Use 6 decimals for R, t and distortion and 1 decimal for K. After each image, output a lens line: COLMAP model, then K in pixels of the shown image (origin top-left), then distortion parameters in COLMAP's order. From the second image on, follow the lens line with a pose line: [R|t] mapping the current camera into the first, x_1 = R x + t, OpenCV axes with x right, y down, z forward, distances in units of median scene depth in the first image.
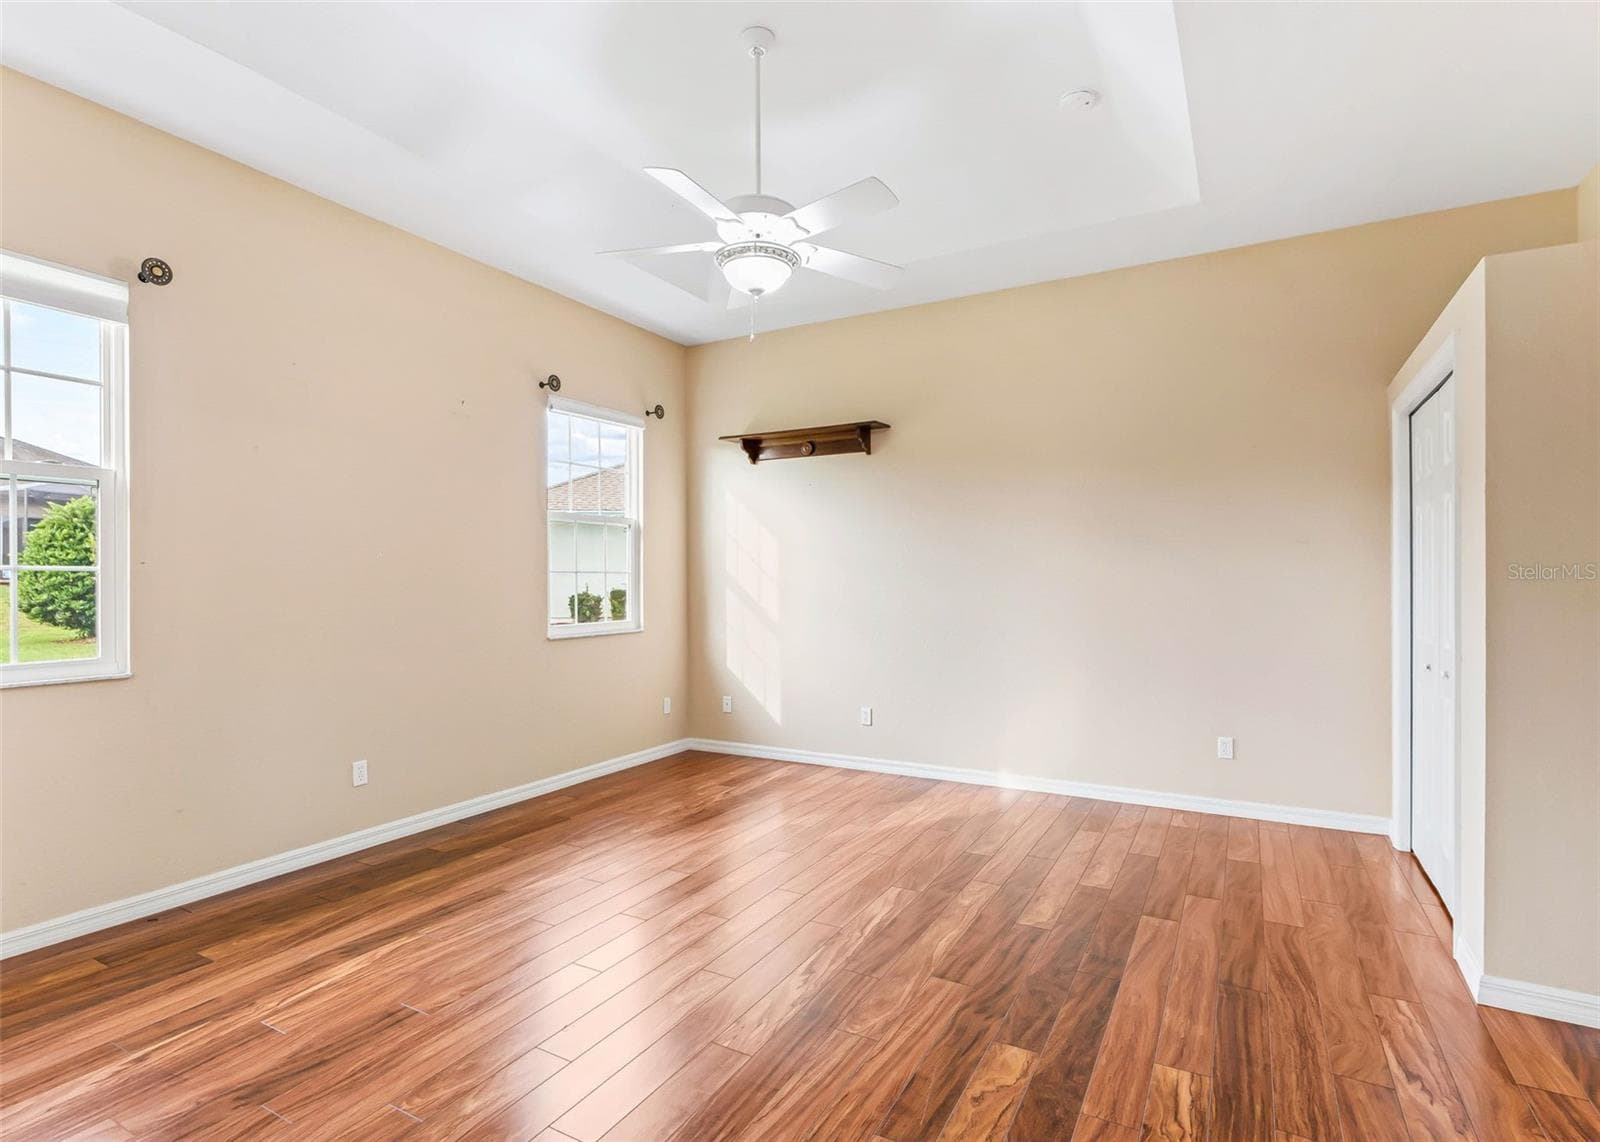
lens RADIAL K [[786.9, 0, 794.9], [0, 786.9, 568.2], [0, 0, 1]] dist [-0.001153, 0.000868]
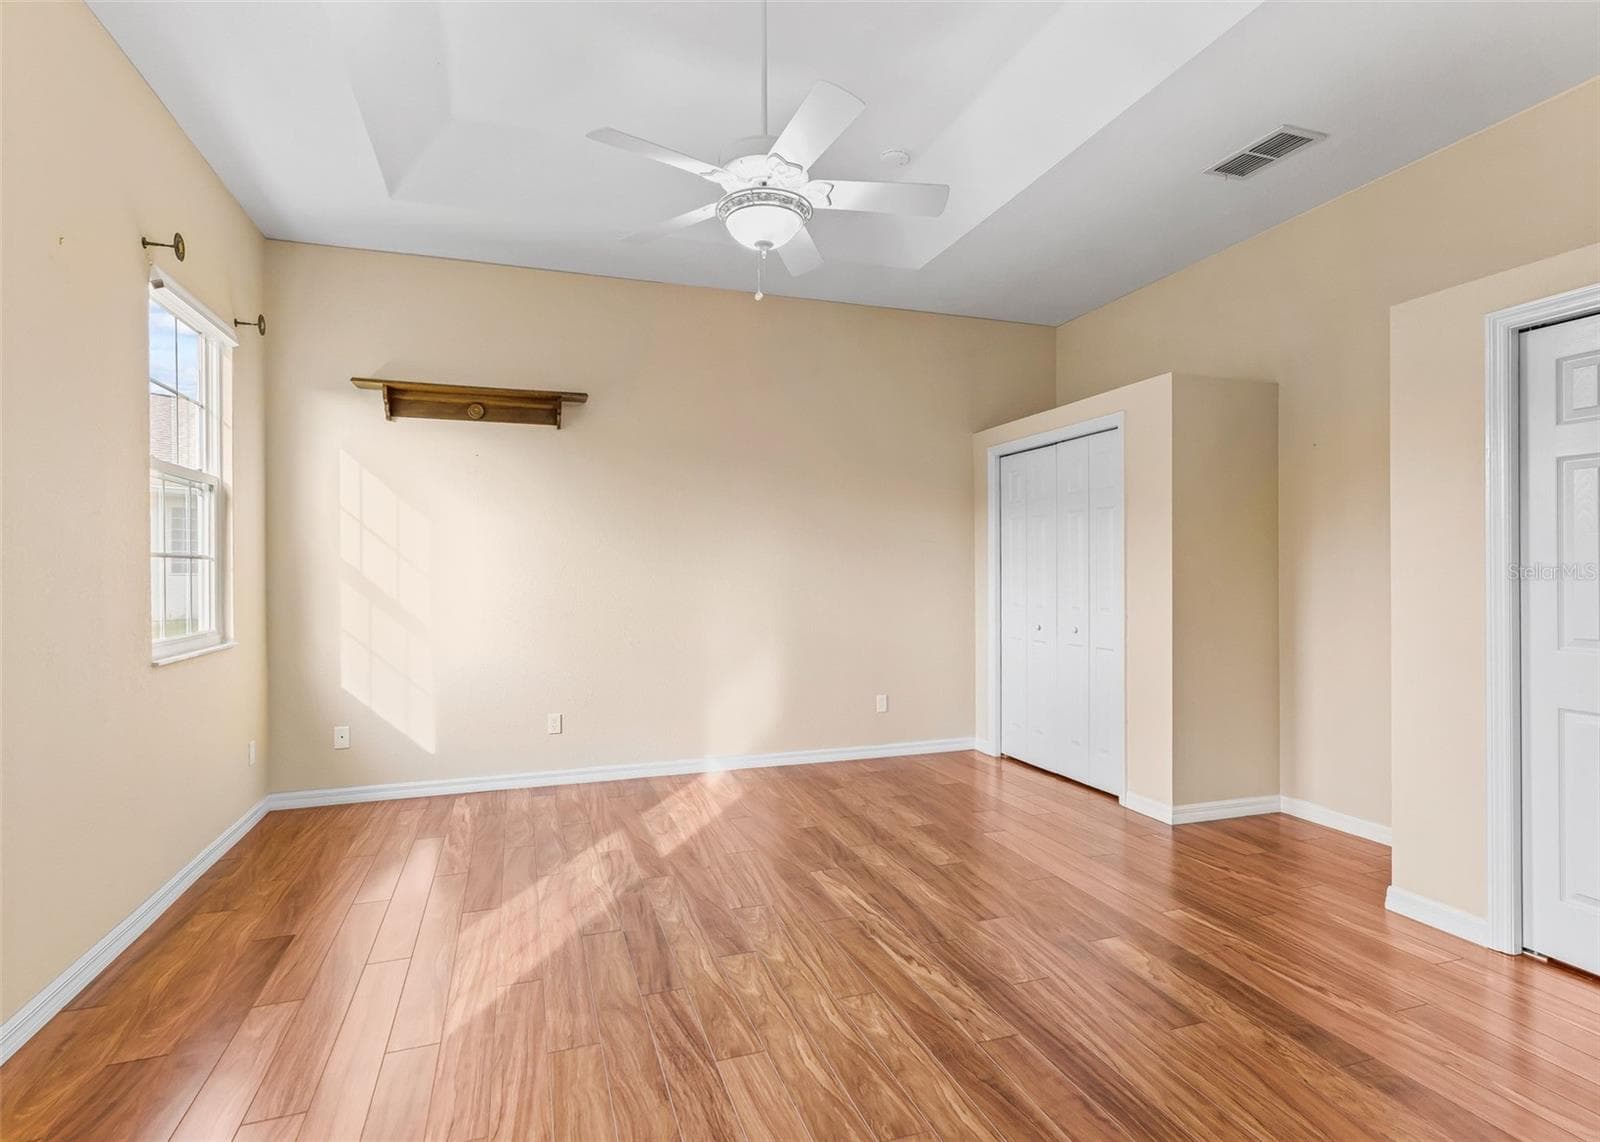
lens RADIAL K [[786.9, 0, 792.3], [0, 786.9, 573.6], [0, 0, 1]] dist [-0.001153, 0.000868]
pose [[0.676474, -0.001793, 0.736464, -0.394684], [-0.009583, 0.999891, 0.011236, 0.006093], [-0.736404, -0.014659, 0.676383, 0.211181]]
